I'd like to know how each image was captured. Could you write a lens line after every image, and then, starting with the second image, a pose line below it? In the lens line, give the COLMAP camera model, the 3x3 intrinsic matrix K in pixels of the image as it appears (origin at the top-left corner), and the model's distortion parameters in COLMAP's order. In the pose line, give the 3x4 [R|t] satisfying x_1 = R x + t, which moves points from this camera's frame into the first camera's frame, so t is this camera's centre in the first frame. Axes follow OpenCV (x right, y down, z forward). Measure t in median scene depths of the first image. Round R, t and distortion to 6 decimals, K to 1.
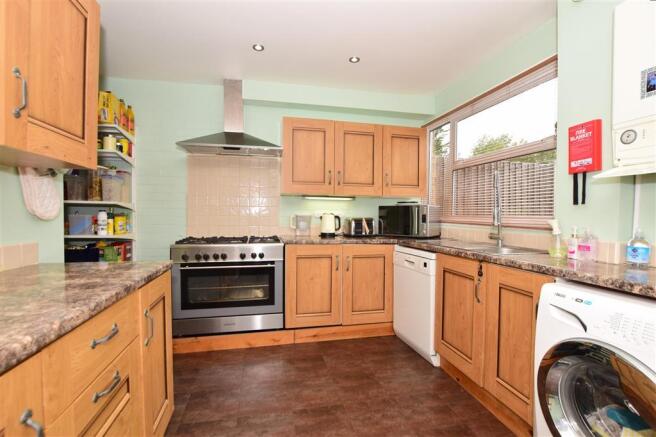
lens RADIAL K [[292.0, 0, 328.0], [0, 292.0, 220.3], [0, 0, 1]] dist [-0.026445, -0.000336]
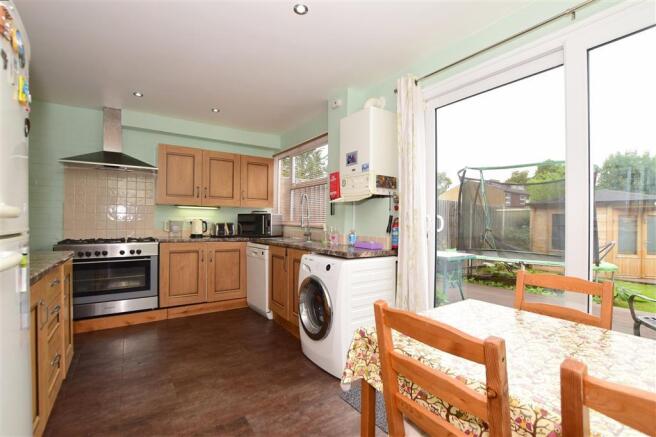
lens RADIAL K [[292.0, 0, 325.3], [0, 292.0, 220.1], [0, 0, 1]] dist [-0.026445, -0.000336]
pose [[0.932157, 0.002072, 0.362049, 0.072257], [0.005001, 0.999815, -0.018596, 0.008184], [-0.362020, 0.019145, 0.931974, -0.459355]]
